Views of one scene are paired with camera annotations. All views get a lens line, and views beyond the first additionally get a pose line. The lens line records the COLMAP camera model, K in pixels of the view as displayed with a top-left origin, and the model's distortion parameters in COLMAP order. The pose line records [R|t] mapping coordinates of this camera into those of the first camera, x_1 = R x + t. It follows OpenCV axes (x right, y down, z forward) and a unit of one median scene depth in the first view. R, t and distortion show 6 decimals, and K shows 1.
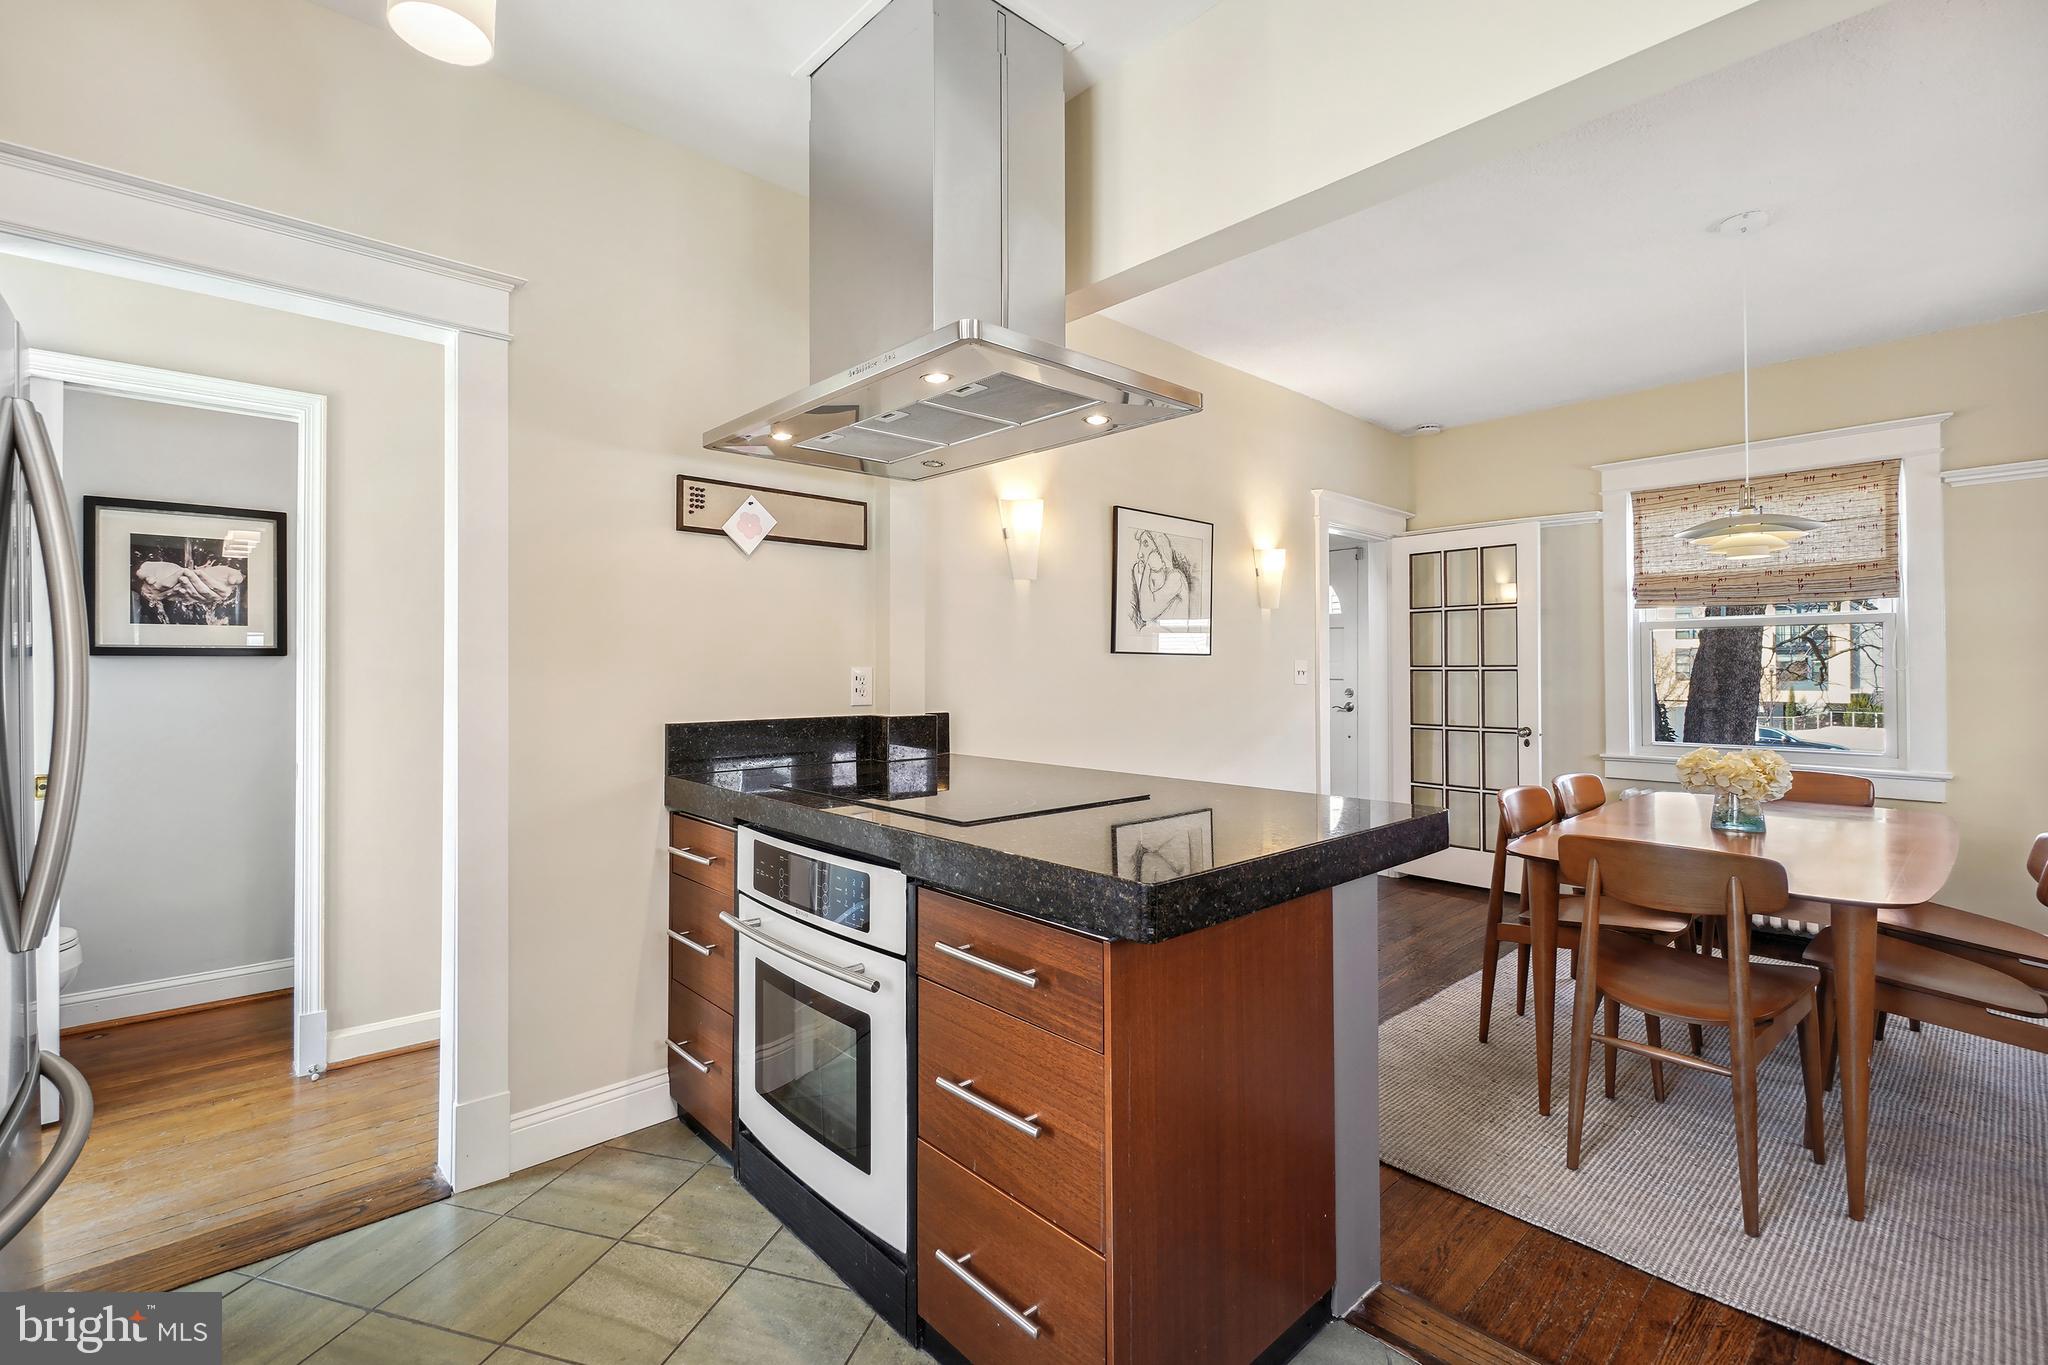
lens RADIAL K [[905.3, 0, 1027.7], [0, 905.3, 671.5], [0, 0, 1]] dist [-0.008231, 0.002945]
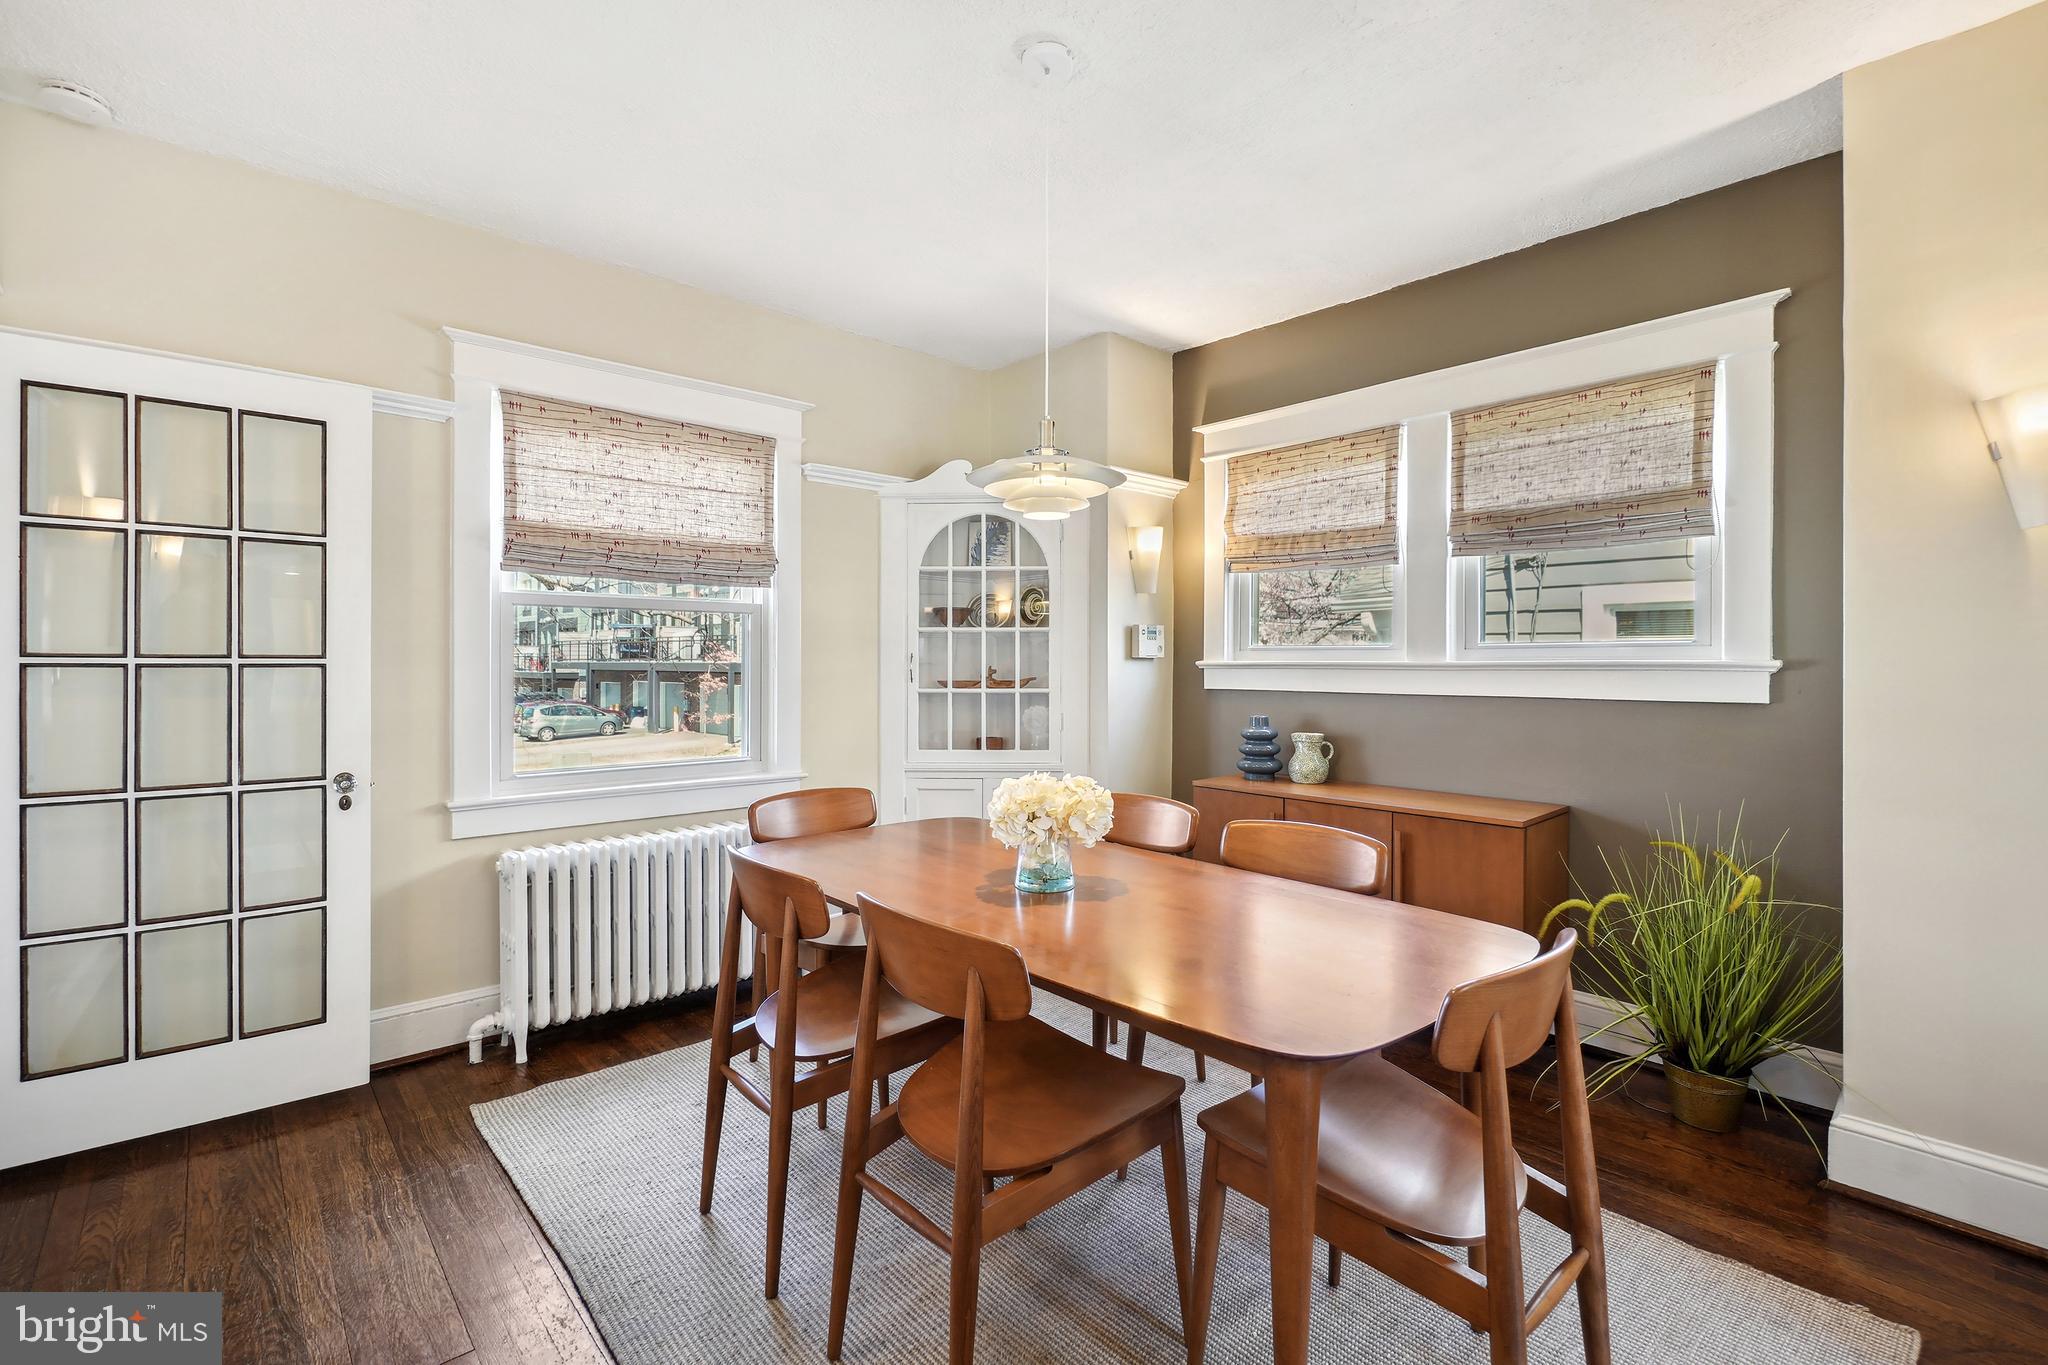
lens RADIAL K [[905.3, 0, 1025.9], [0, 905.3, 666.0], [0, 0, 1]] dist [-0.008231, 0.002945]
pose [[0.020212, -0.000354, 0.999796, 0.034109], [-0.002447, 0.999997, 0.000403, -0.002438], [-0.999793, -0.002455, 0.020211, 0.626574]]
